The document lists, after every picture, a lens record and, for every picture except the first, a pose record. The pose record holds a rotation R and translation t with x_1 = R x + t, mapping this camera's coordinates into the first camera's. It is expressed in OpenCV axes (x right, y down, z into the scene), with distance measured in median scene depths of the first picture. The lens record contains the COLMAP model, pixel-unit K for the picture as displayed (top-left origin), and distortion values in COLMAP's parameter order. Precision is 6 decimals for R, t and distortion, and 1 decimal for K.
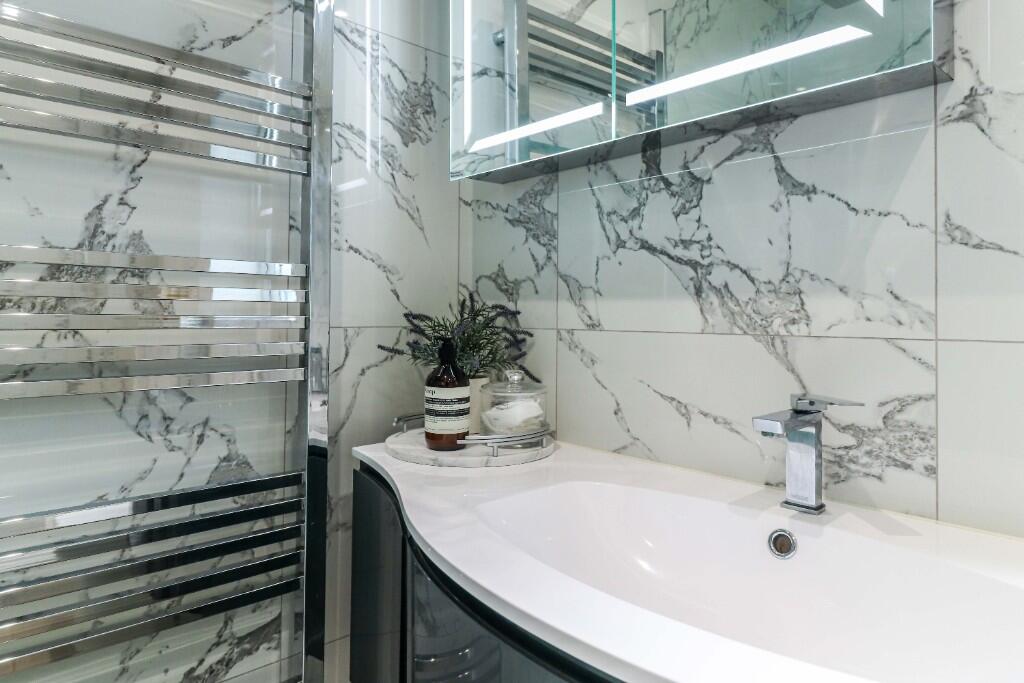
lens RADIAL K [[621.1, 0, 512.0], [0, 621.1, 341.5], [0, 0, 1]] dist [-0.000660, -0.000138]
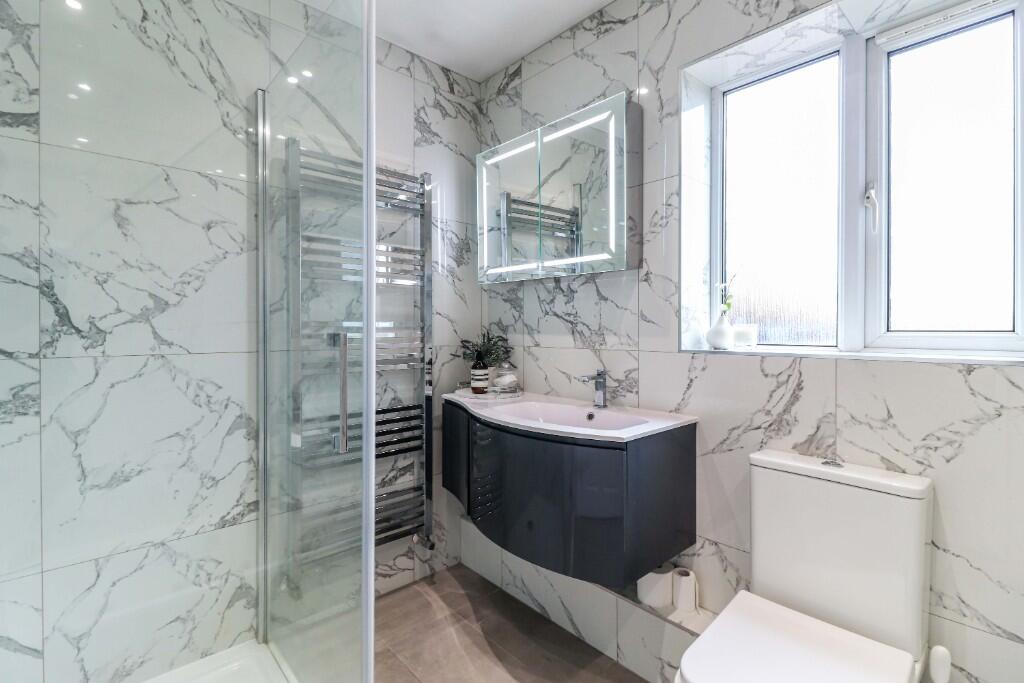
lens RADIAL K [[476.8, 0, 491.7], [0, 476.8, 331.0], [0, 0, 1]] dist [-0.000835, -0.000645]
pose [[0.999074, -0.013028, -0.040996, 0.027316], [0.011725, 0.999423, -0.031886, -0.022704], [0.041388, 0.031376, 0.998650, -0.938302]]
